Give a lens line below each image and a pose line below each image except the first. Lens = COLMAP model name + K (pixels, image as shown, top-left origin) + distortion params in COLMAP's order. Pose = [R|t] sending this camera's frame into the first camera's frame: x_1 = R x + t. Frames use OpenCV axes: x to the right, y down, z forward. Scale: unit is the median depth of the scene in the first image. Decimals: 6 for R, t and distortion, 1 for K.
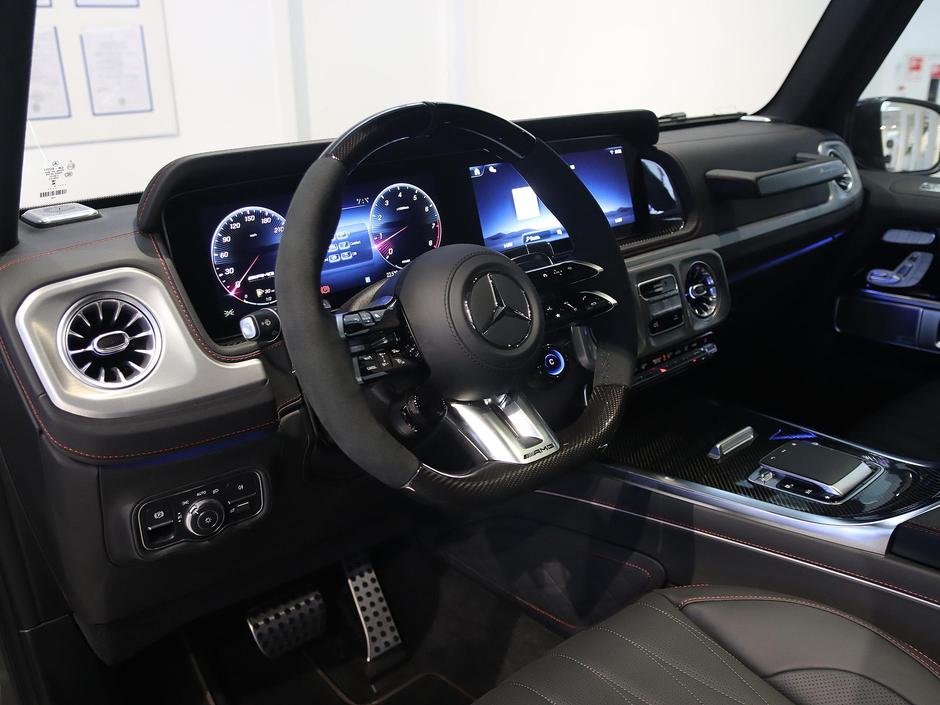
lens RADIAL K [[822.2, 0, 470.0], [0, 822.2, 352.5], [0, 0, 1]] dist [-0.158844, 0.175129]
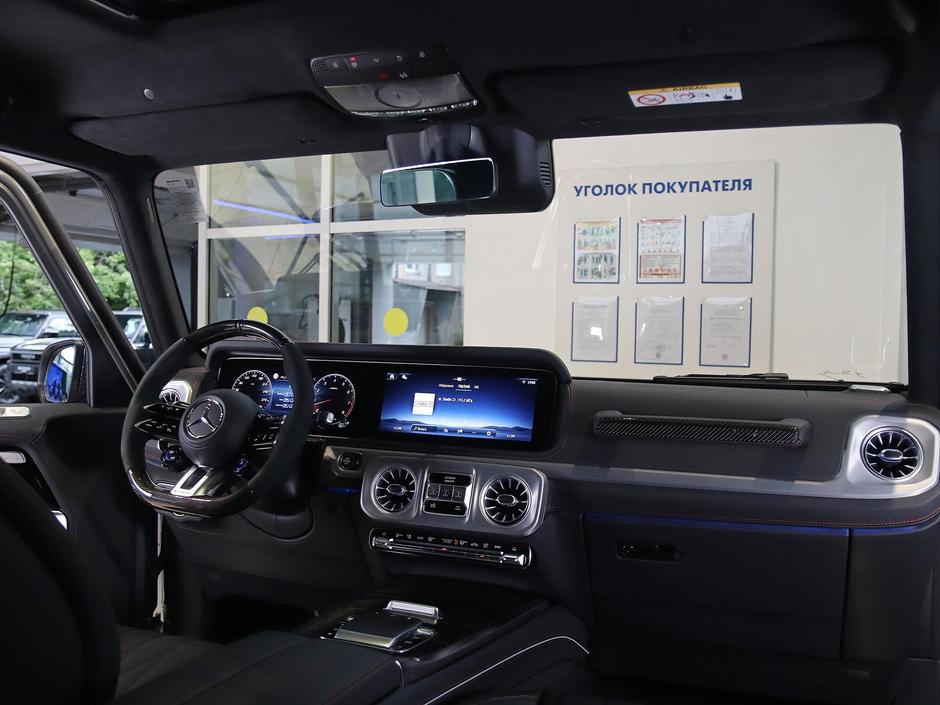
lens RADIAL K [[822.2, 0, 470.0], [0, 822.2, 352.5], [0, 0, 1]] dist [-0.158844, 0.175129]
pose [[0.477668, 0.054419, -0.876853, 1.510121], [-0.339899, 0.931802, -0.127331, -0.126601], [0.810125, 0.358863, 0.463589, 0.425110]]
